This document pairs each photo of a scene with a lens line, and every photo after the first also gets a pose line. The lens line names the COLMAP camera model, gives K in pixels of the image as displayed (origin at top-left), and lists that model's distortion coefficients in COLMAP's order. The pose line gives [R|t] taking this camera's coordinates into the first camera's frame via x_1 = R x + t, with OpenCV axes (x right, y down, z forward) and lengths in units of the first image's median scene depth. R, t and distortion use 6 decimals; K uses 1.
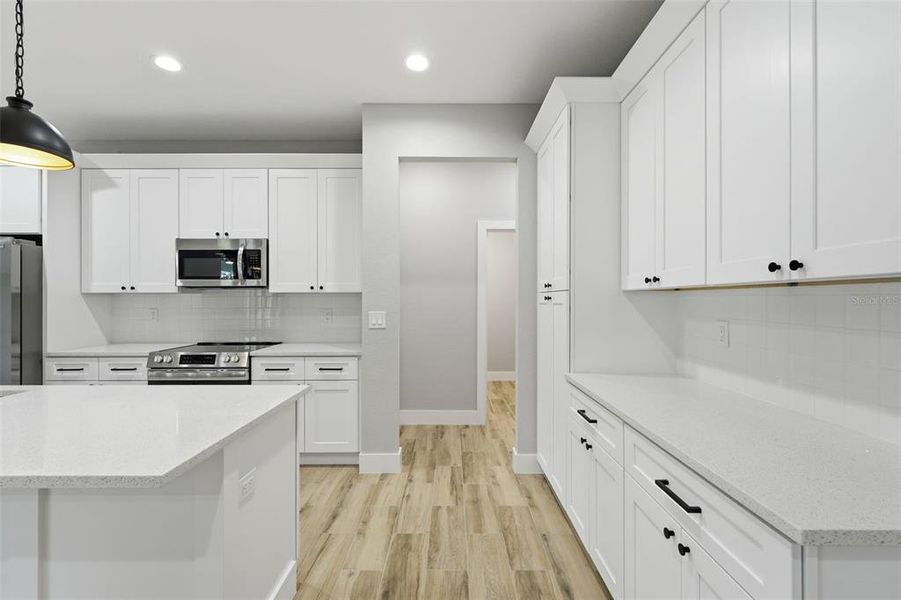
lens RADIAL K [[439.5, 0, 490.8], [0, 439.5, 295.3], [0, 0, 1]] dist [0.000035, -0.000214]
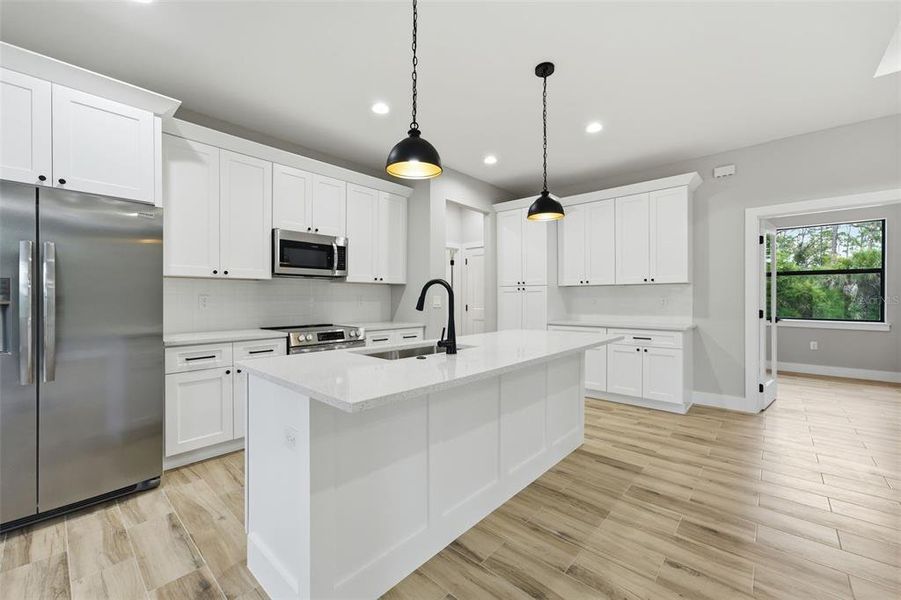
lens RADIAL K [[370.9, 0, 453.6], [0, 370.9, 299.9], [0, 0, 1]] dist [-0.000236, 0.000040]
pose [[0.660324, -0.004866, 0.750965, -1.101711], [-0.005084, 0.999927, 0.010949, 0.032200], [-0.750963, -0.011048, 0.660251, 0.081010]]
